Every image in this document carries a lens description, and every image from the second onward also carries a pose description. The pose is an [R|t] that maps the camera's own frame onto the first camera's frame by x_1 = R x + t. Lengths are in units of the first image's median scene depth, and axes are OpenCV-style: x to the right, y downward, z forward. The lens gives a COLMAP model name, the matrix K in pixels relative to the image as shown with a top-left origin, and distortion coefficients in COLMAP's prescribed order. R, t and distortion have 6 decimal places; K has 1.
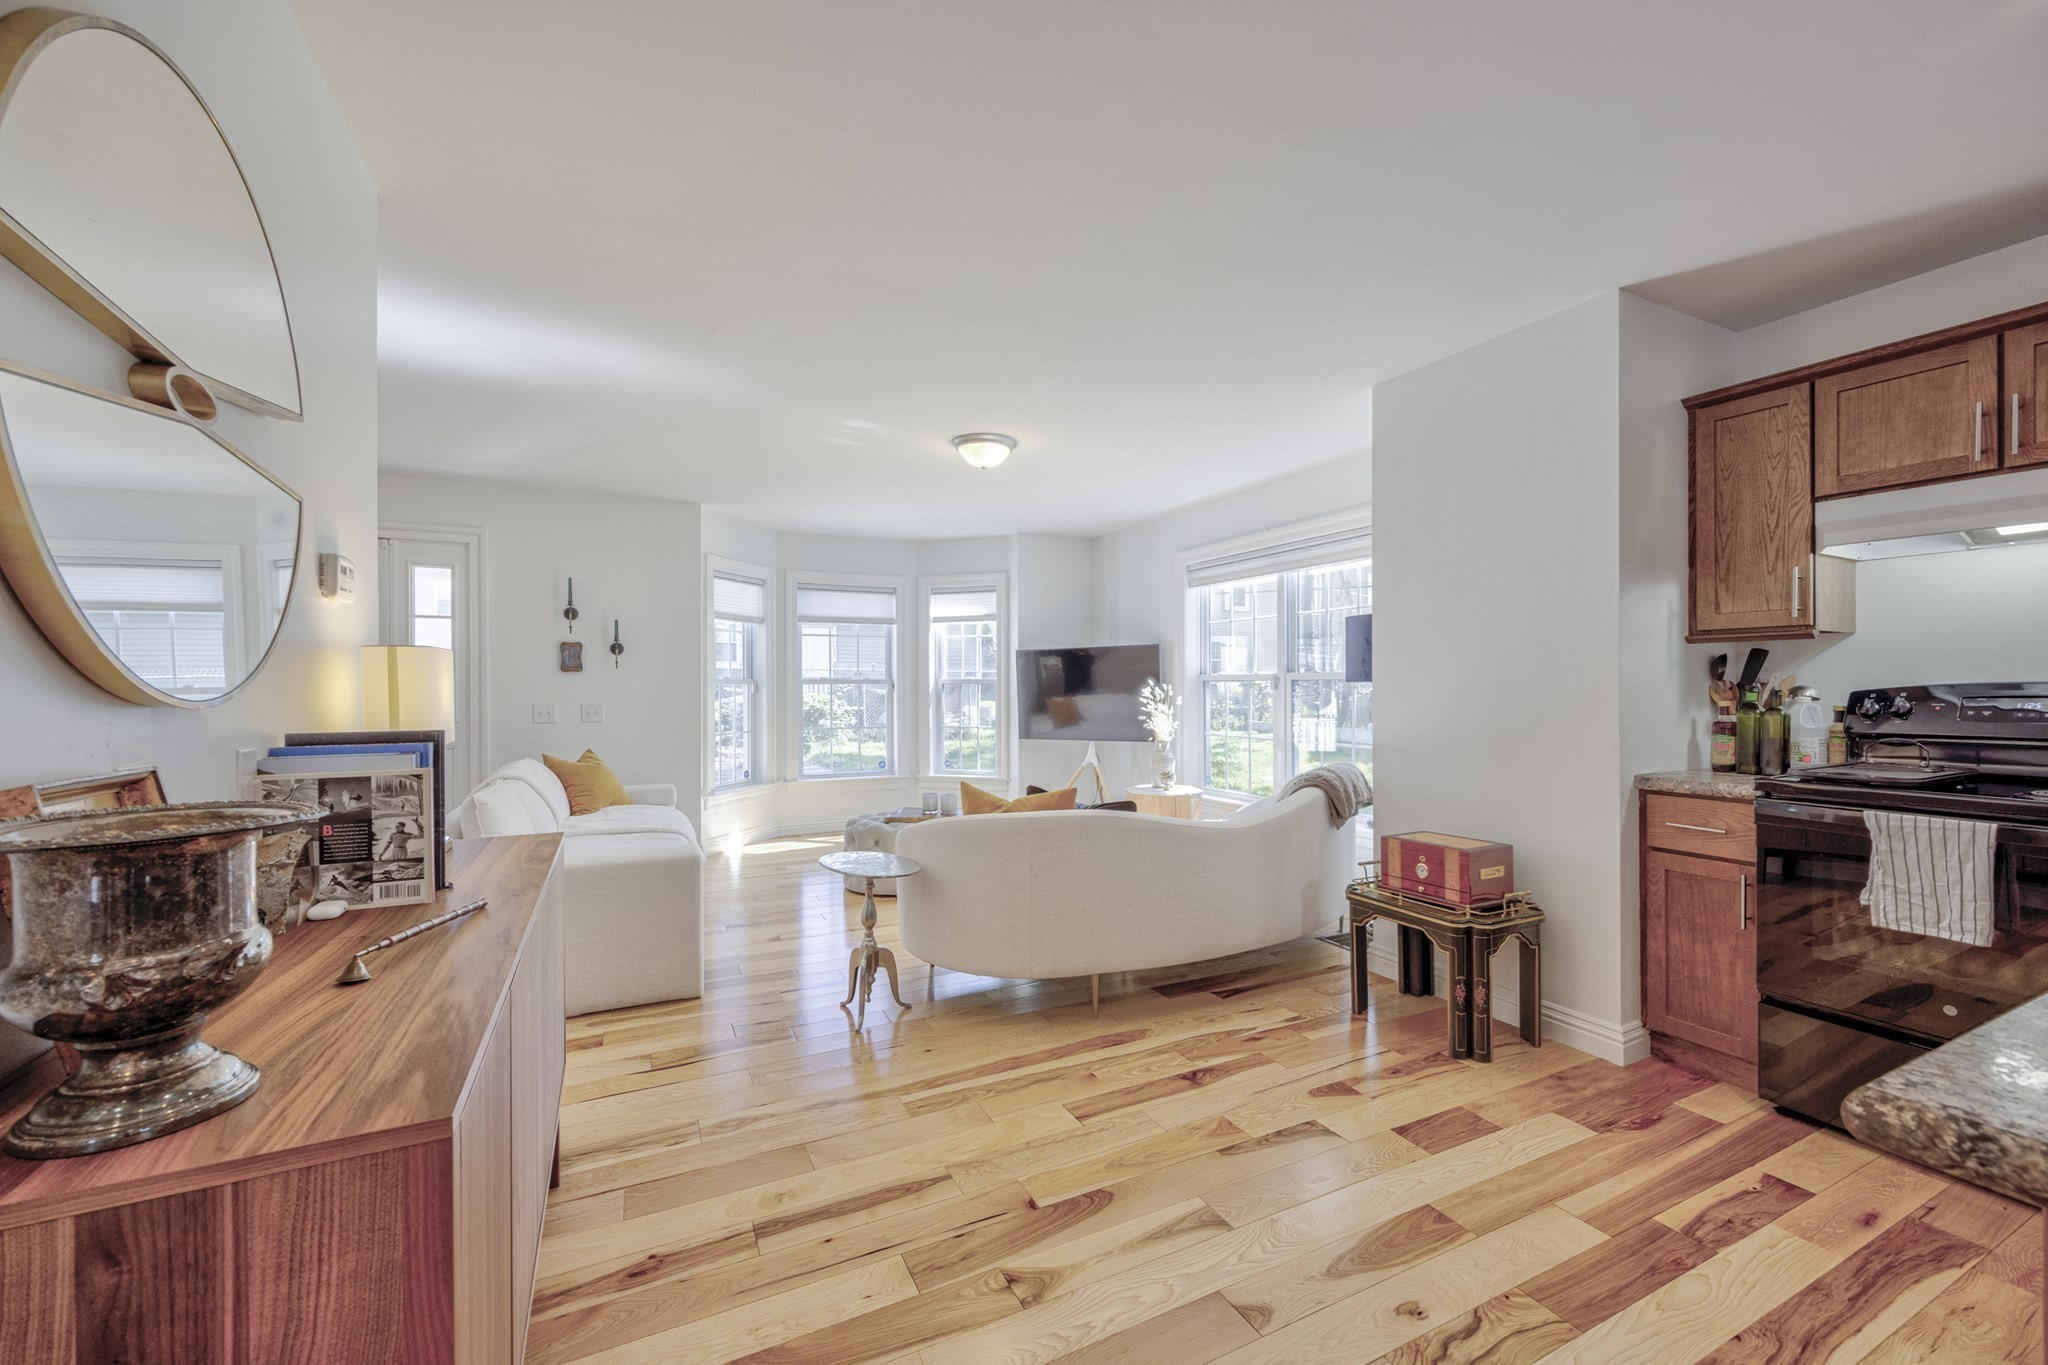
lens RADIAL K [[822.6, 0, 1040.6], [0, 822.6, 687.6], [0, 0, 1]] dist [-0.006627, 0.001153]
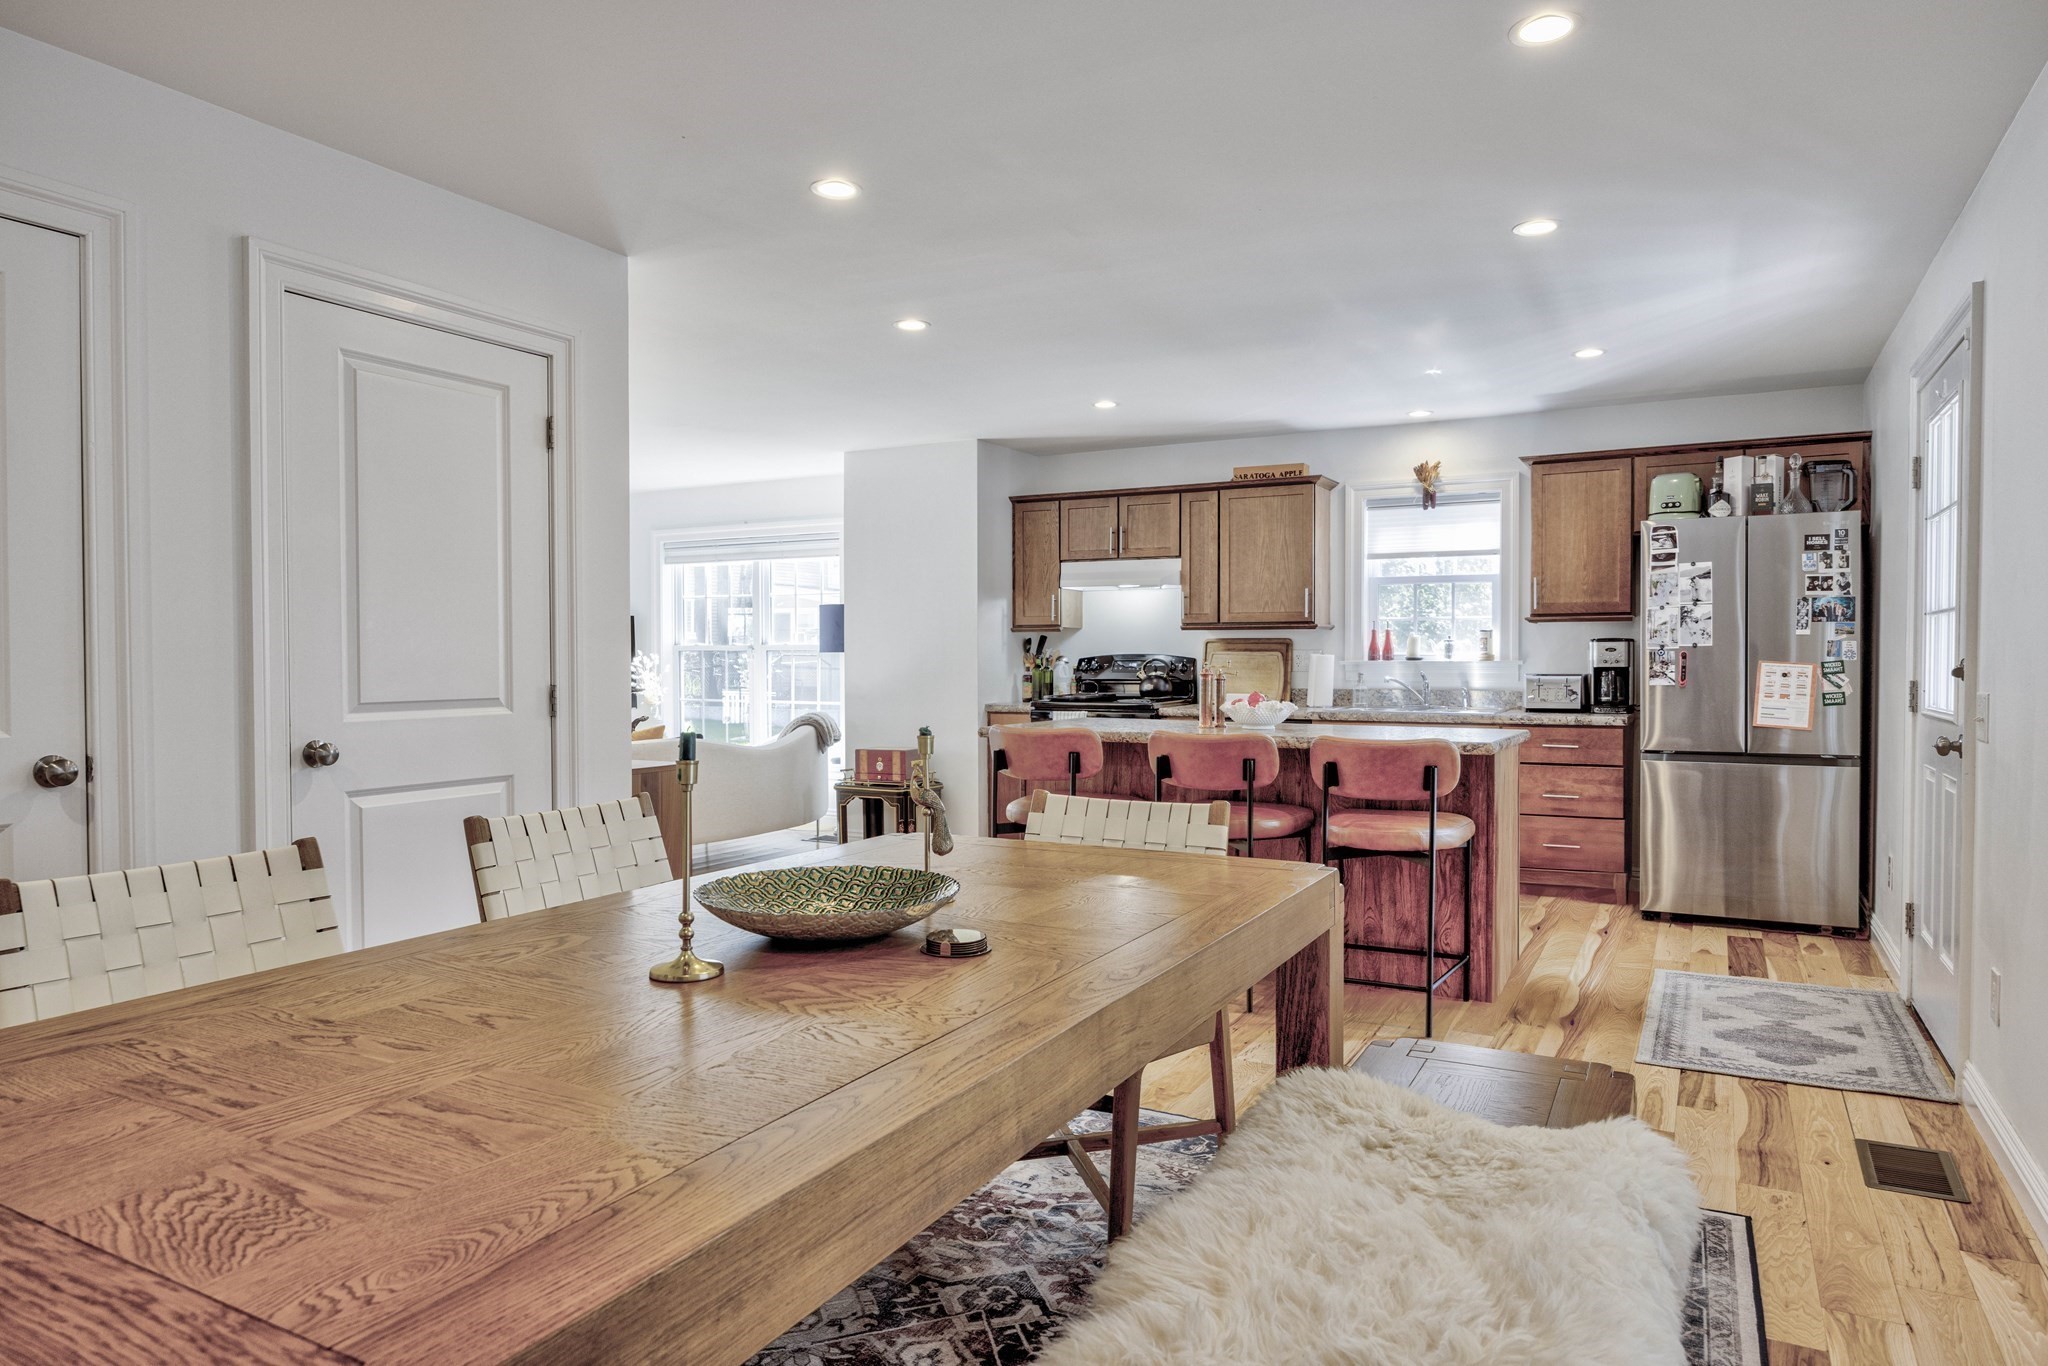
lens RADIAL K [[1251.0, 0, 1029.8], [0, 1251.0, 682.6], [0, 0, 1]] dist [-0.012490, 0.000211]
pose [[0.824893, -0.010446, 0.565192, -0.489328], [-0.000019, 0.999829, 0.018507, 0.004191], [-0.565289, -0.015277, 0.824752, -0.861884]]
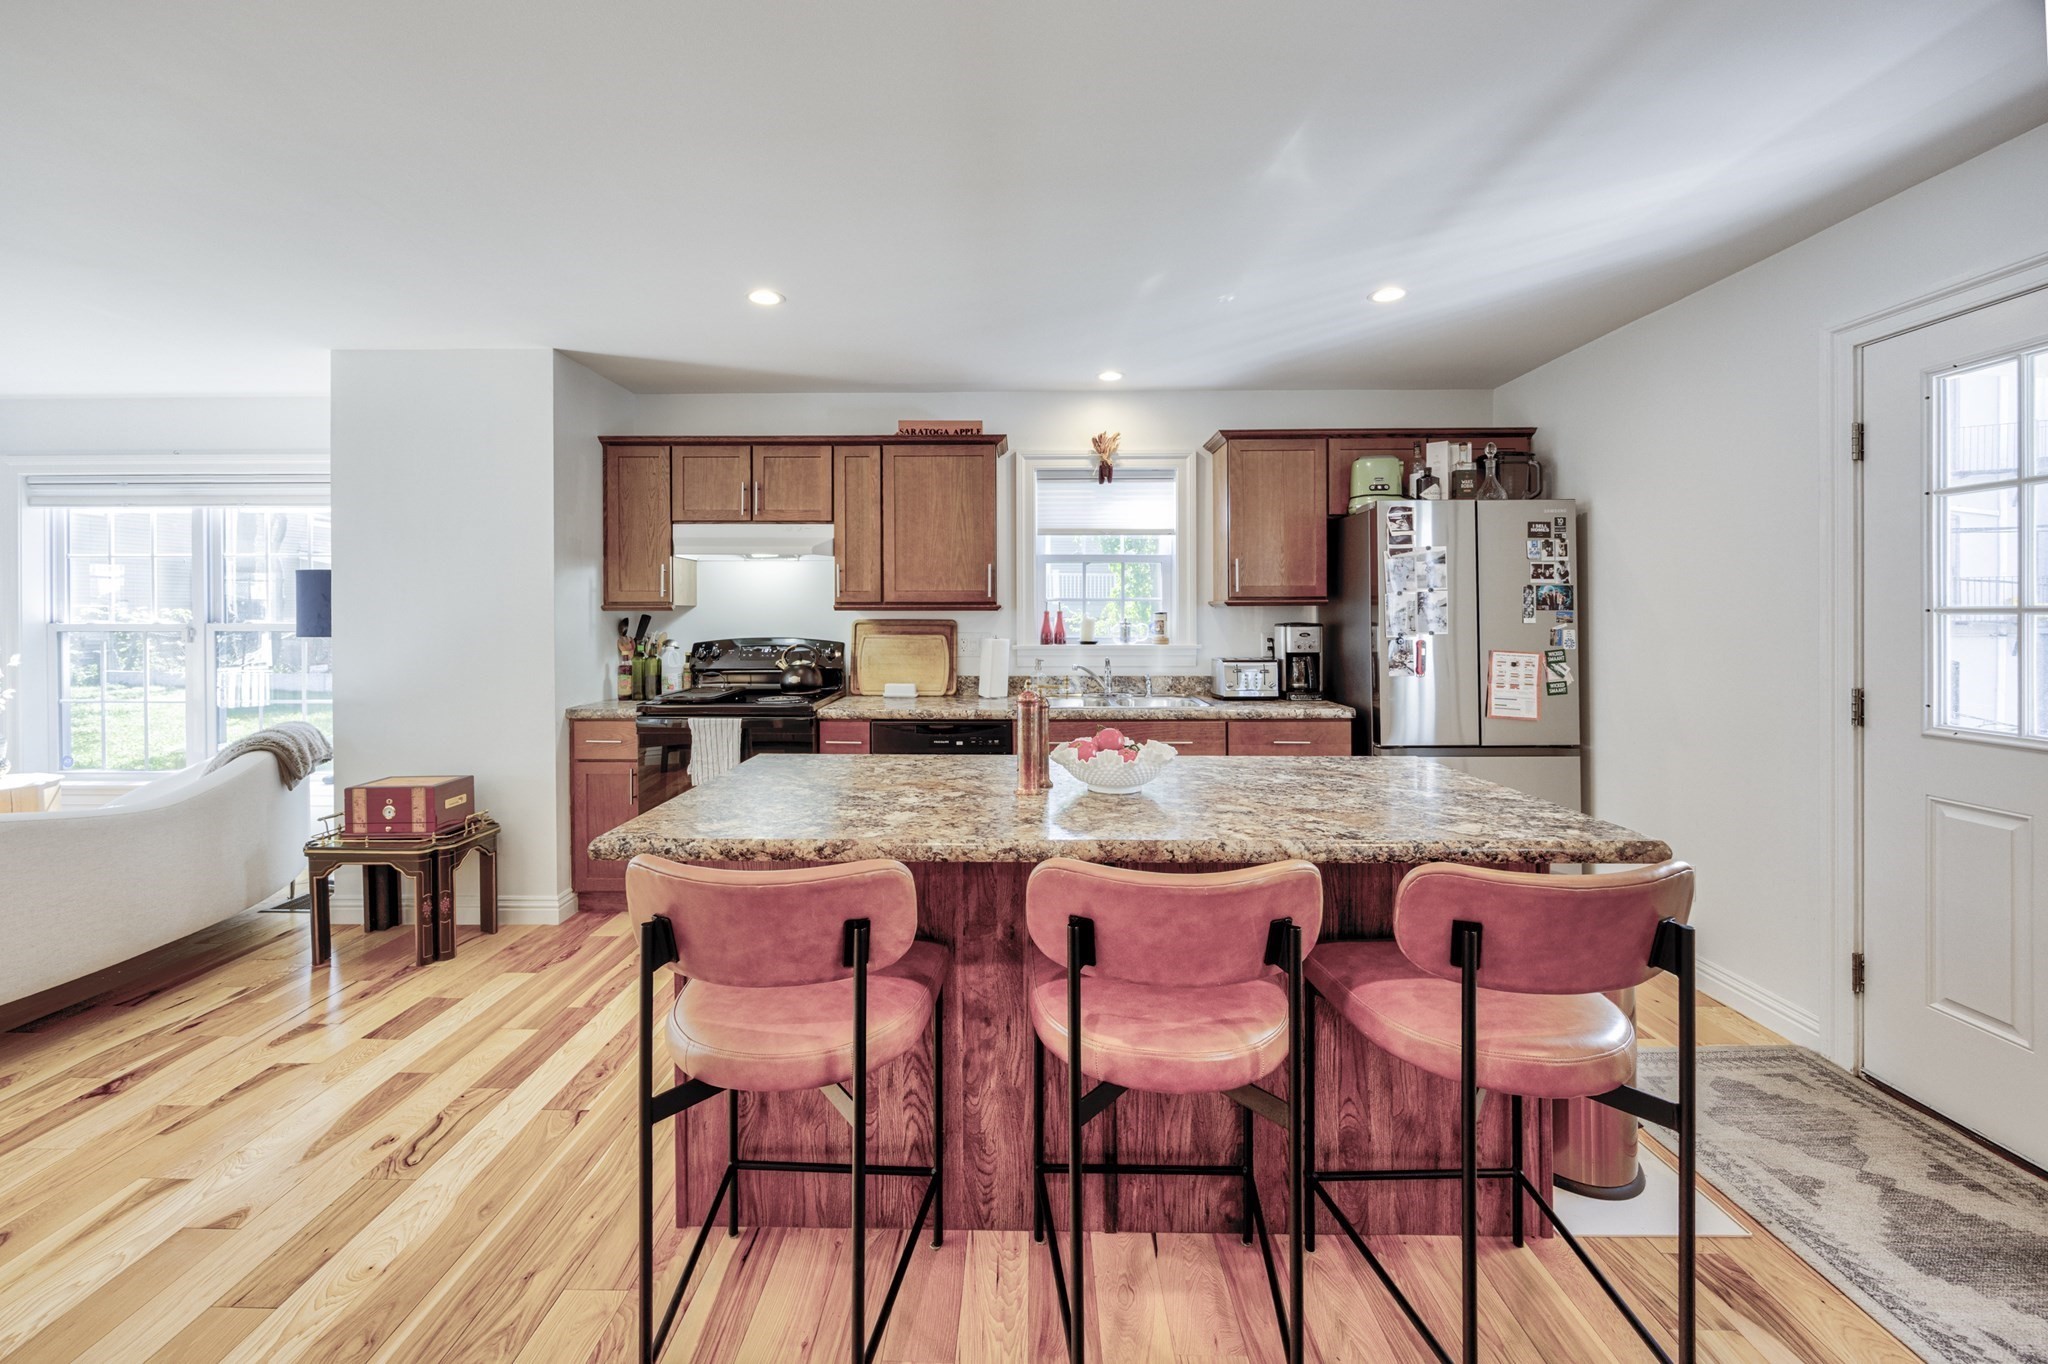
lens RADIAL K [[822.6, 0, 1015.0], [0, 822.6, 623.5], [0, 0, 1]] dist [-0.006627, 0.001153]
pose [[0.462659, -0.006893, 0.886509, -0.086947], [0.001521, 0.999974, 0.006981, -0.027250], [-0.886535, -0.001882, 0.462658, -0.183523]]
